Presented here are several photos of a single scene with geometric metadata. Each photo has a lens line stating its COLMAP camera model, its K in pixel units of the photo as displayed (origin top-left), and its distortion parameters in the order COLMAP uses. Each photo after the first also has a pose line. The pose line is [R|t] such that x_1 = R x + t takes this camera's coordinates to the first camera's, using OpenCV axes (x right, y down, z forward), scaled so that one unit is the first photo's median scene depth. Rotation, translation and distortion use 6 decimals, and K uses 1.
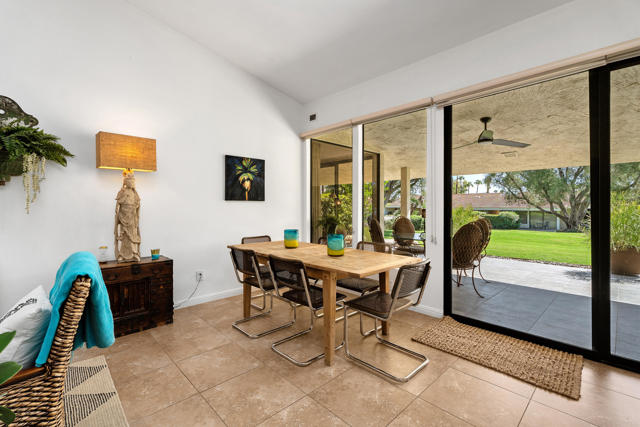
lens RADIAL K [[286.9, 0, 315.5], [0, 286.9, 202.1], [0, 0, 1]] dist [0.002930, -0.000554]
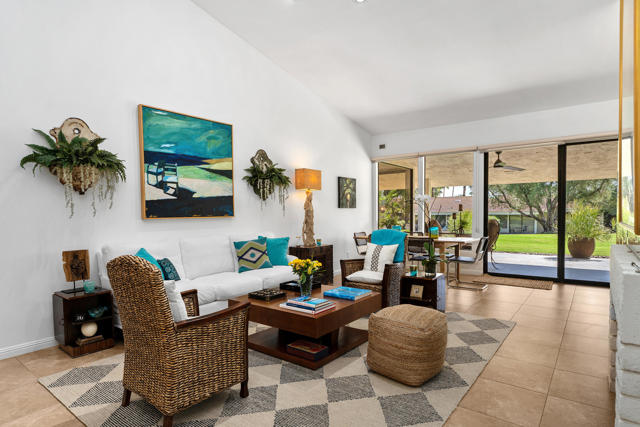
lens RADIAL K [[355.0, 0, 320.5], [0, 355.0, 216.9], [0, 0, 1]] dist [0.001792, 0.001334]
pose [[0.987256, -0.011538, 0.158721, -0.576969], [0.007118, 0.999572, 0.028387, -0.010351], [-0.158980, -0.026896, 0.986915, -0.637170]]
